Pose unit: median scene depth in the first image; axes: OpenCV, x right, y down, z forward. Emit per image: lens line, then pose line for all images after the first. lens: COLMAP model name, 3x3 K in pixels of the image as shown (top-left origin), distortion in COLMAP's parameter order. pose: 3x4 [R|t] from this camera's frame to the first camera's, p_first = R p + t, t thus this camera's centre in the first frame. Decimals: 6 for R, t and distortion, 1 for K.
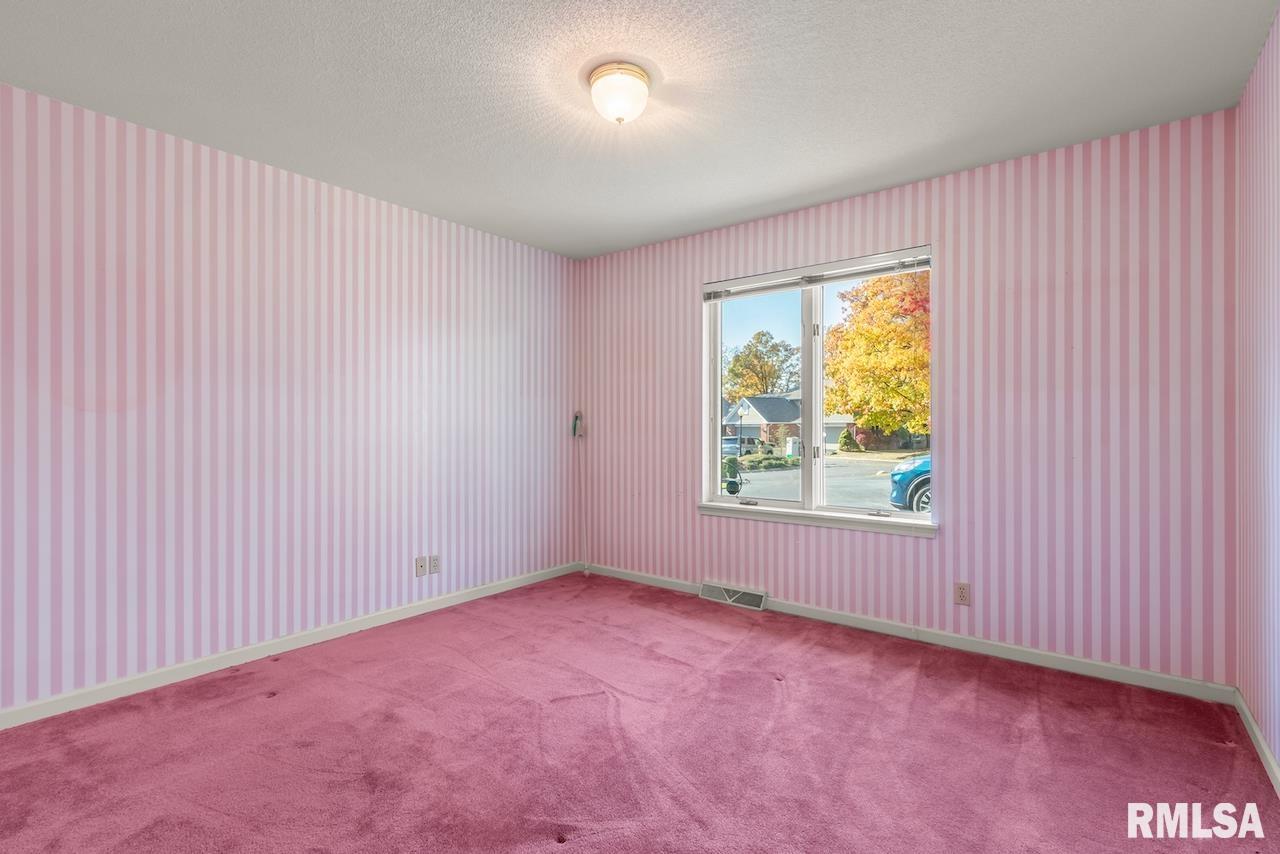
lens RADIAL K [[596.1, 0, 636.9], [0, 596.1, 427.4], [0, 0, 1]] dist [0.004769, 0.000607]
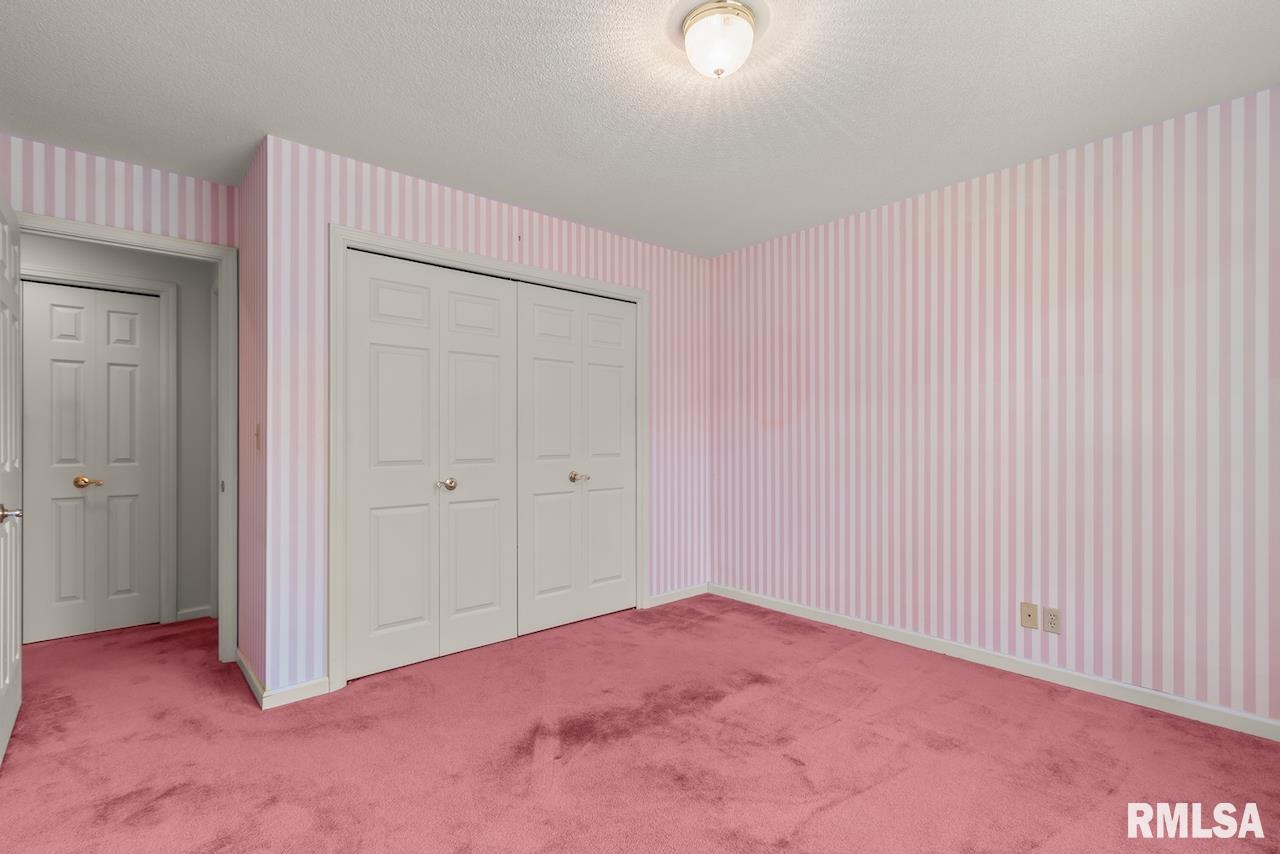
lens RADIAL K [[596.1, 0, 634.3], [0, 596.1, 434.5], [0, 0, 1]] dist [0.004769, 0.000607]
pose [[-0.182382, -0.002170, -0.983225, 0.584041], [-0.000551, 0.999998, -0.002105, -0.001876], [0.983228, 0.000158, -0.182382, 0.737707]]
